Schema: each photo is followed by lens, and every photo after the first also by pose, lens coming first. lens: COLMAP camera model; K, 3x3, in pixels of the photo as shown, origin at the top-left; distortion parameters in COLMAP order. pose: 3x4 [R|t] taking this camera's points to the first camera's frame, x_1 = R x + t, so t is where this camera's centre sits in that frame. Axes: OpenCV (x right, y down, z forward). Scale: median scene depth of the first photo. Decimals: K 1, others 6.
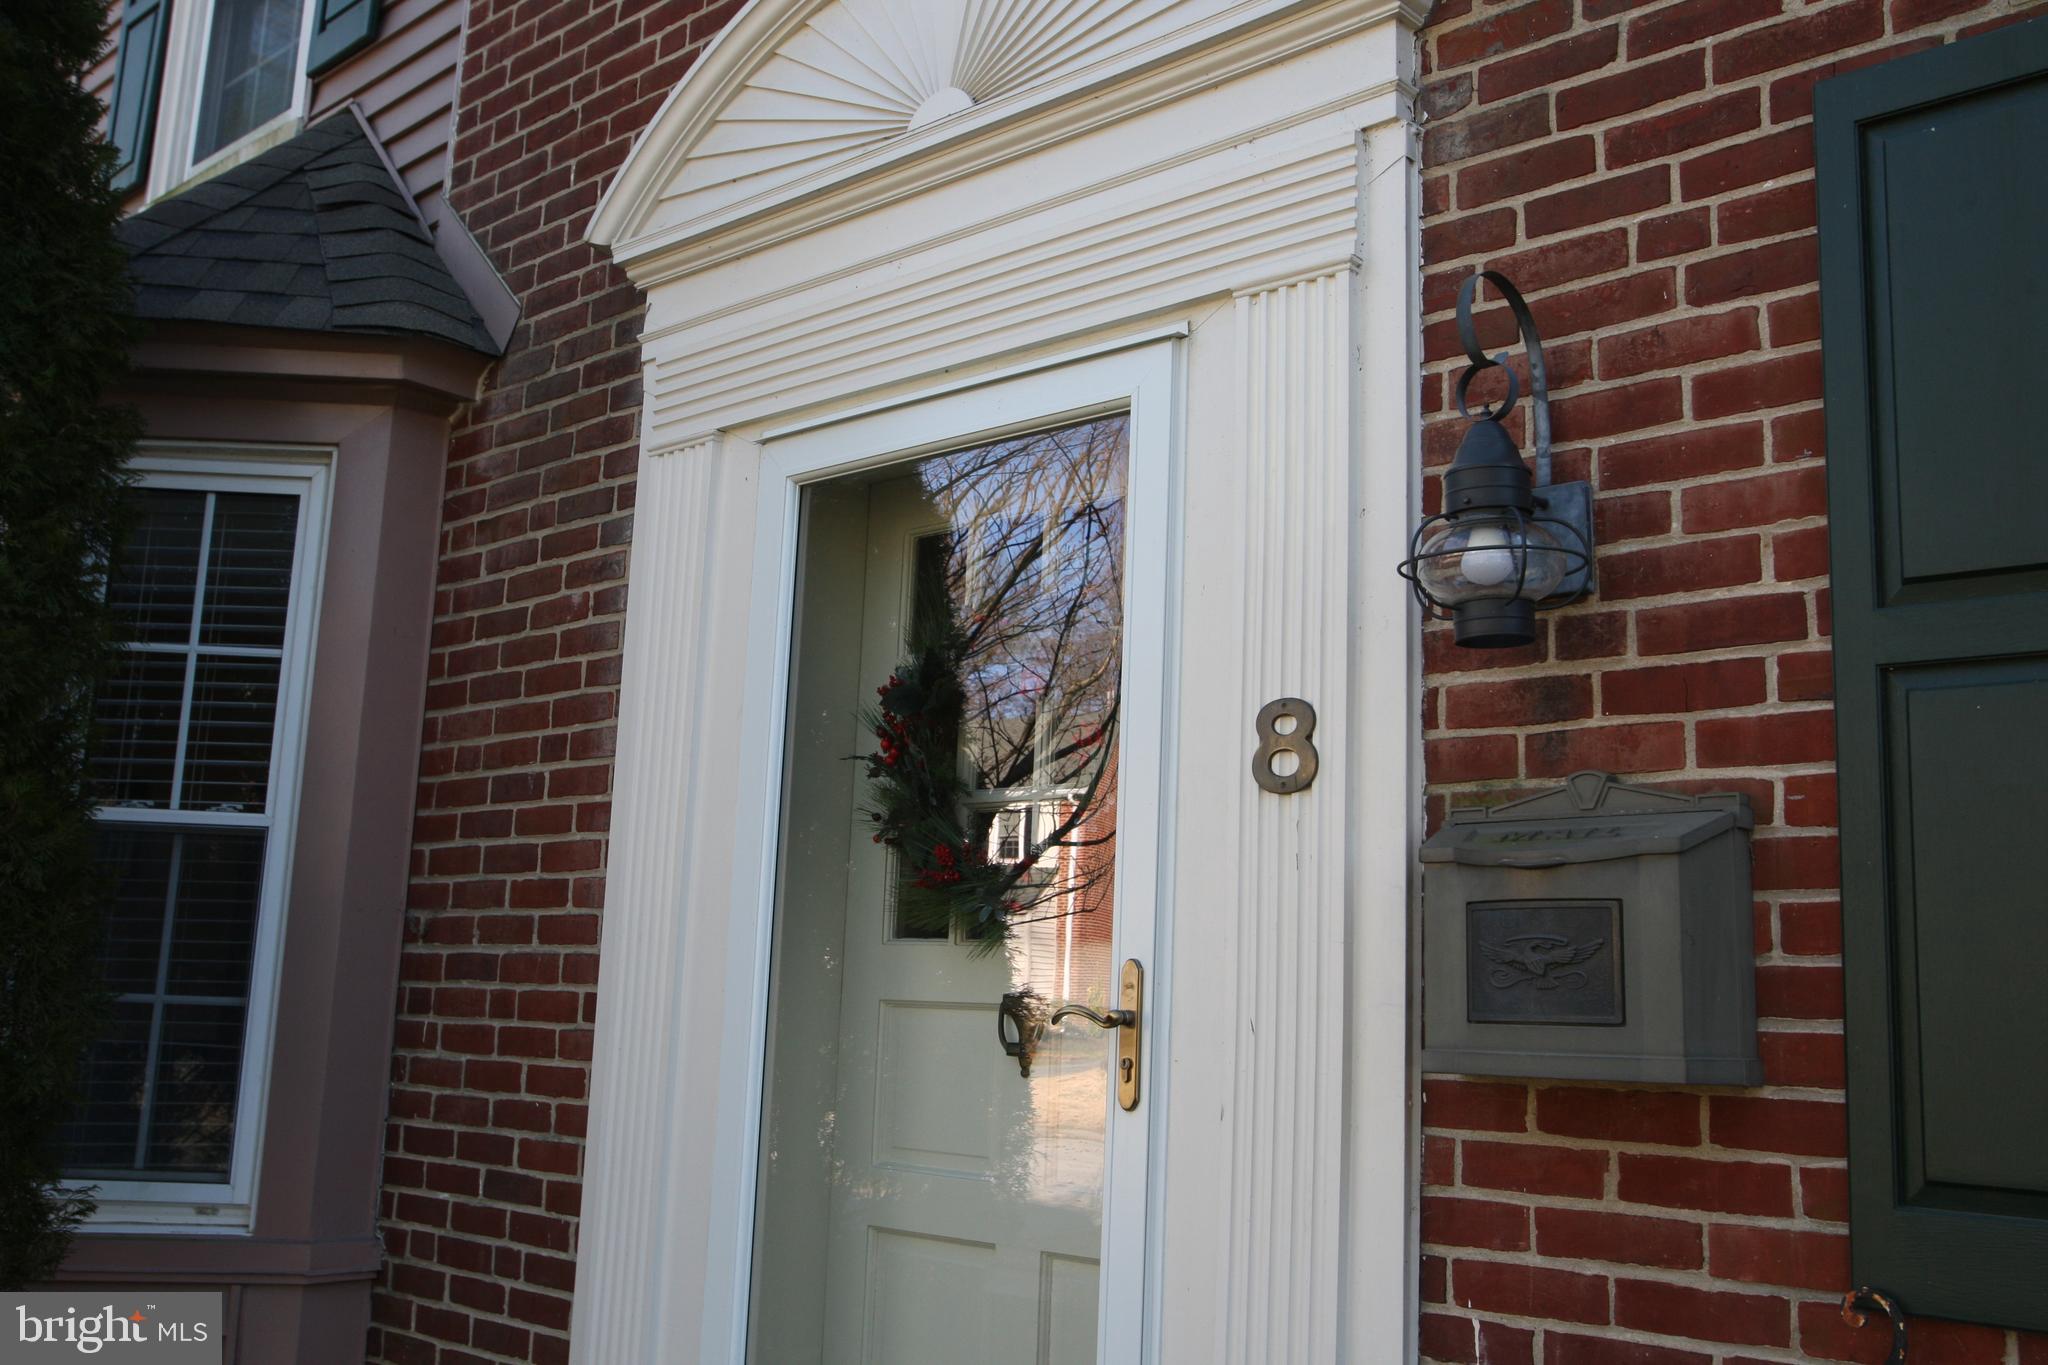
lens RADIAL K [[1827.0, 0, 1022.5], [0, 1827.0, 695.8], [0, 0, 1]] dist [-0.020884, 0.016583]
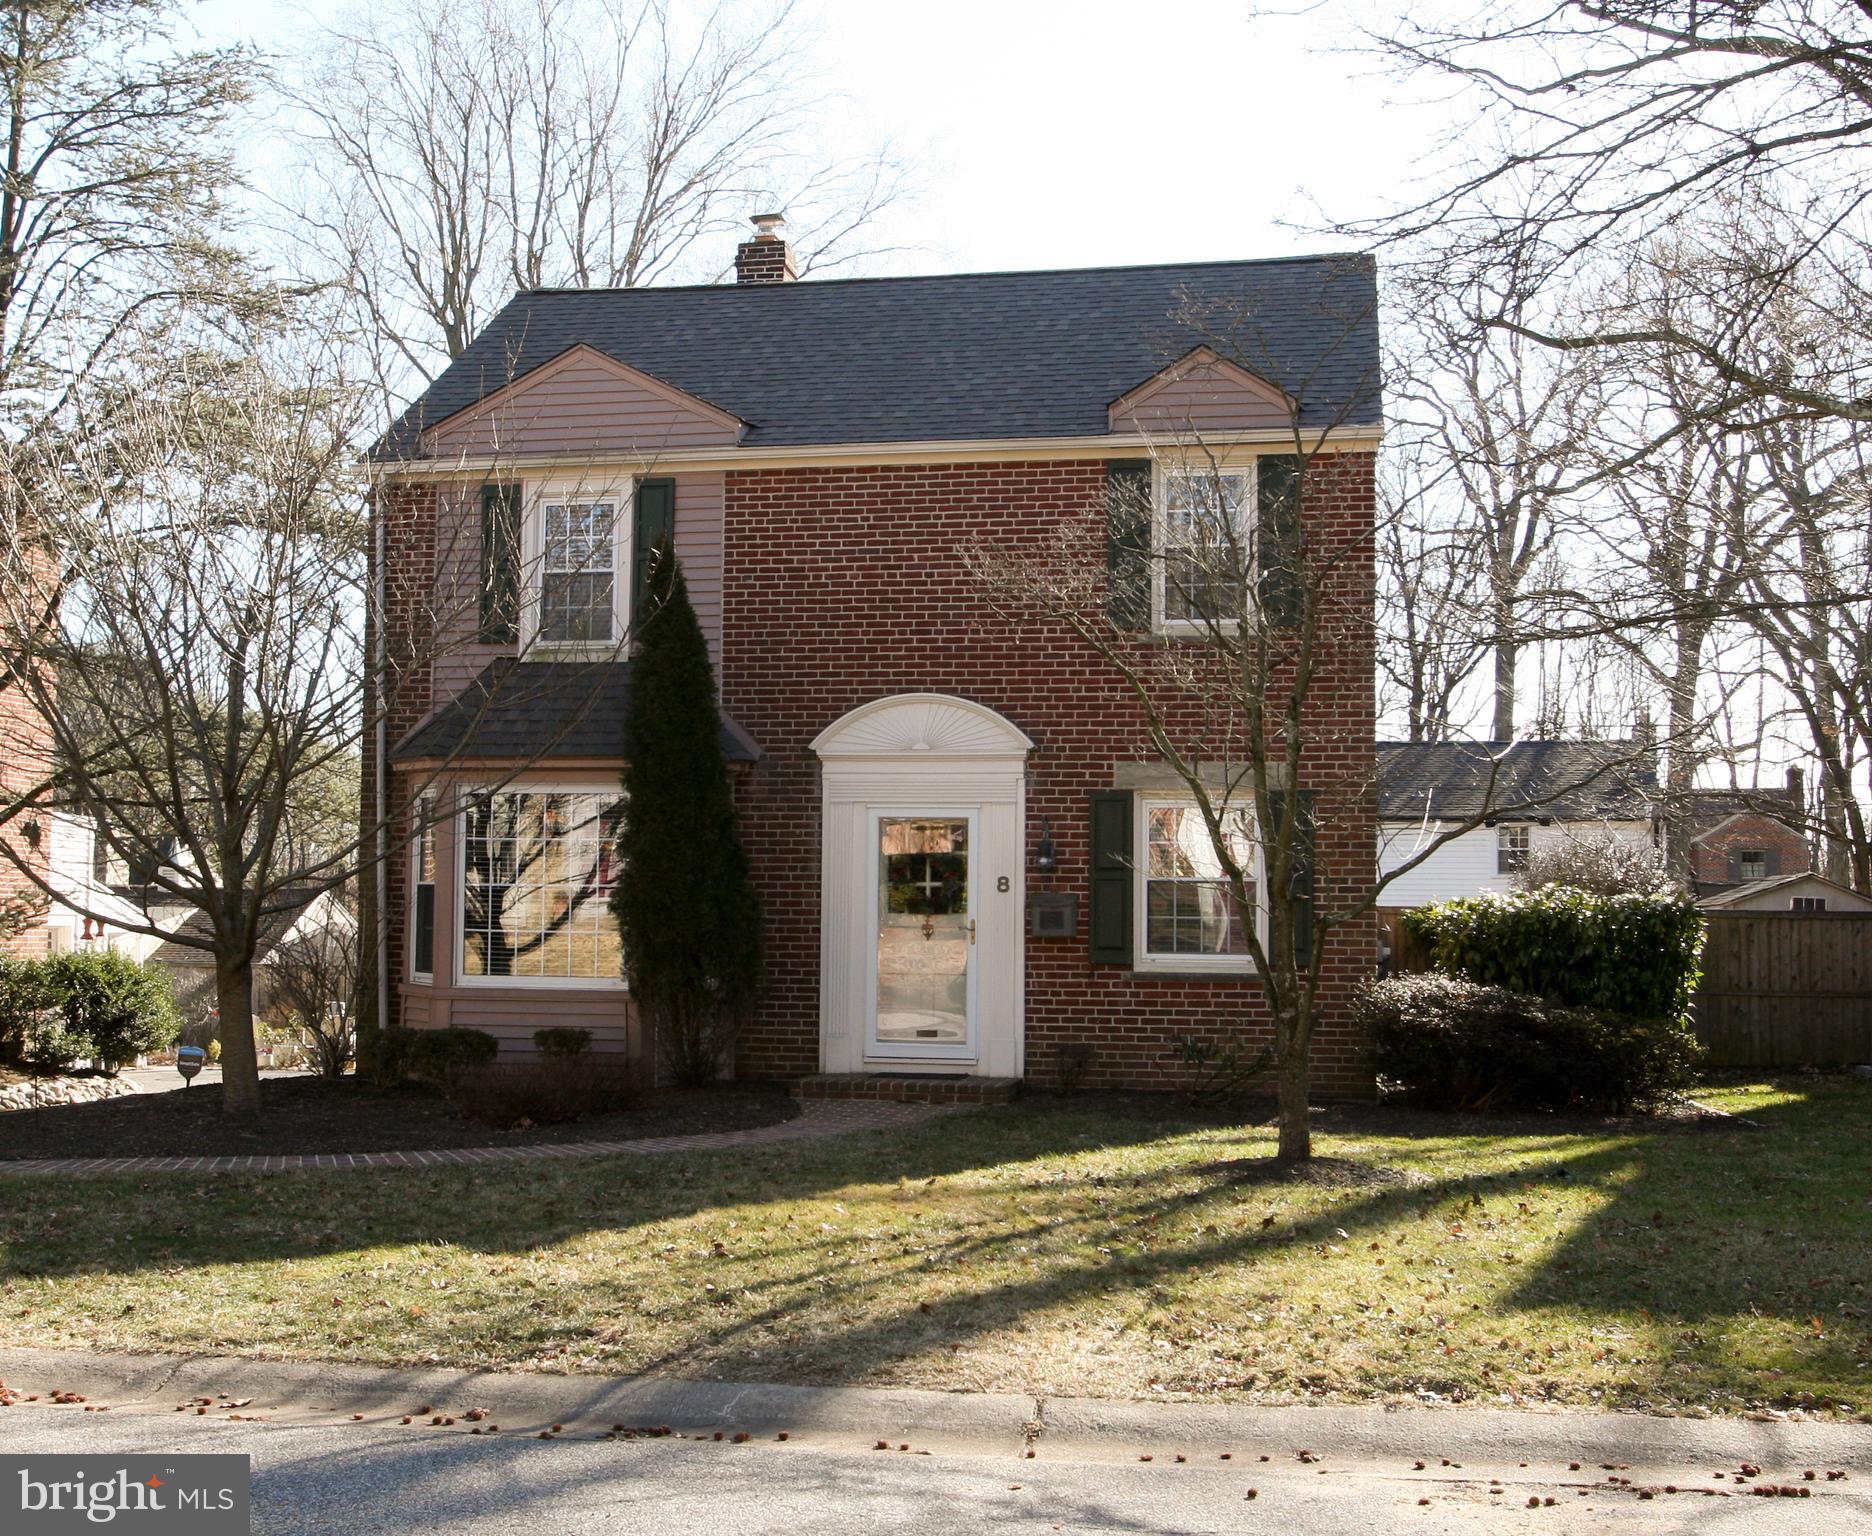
lens RADIAL K [[2133.1, 0, 936.0], [0, 2133.1, 768.0], [0, 0, 1]] dist [-0.030816, 0.009026]
pose [[0.846546, 0.002912, 0.532307, -3.715918], [-0.065977, 0.992849, 0.099493, -1.017703], [-0.528211, -0.119346, 0.840684, -4.665269]]
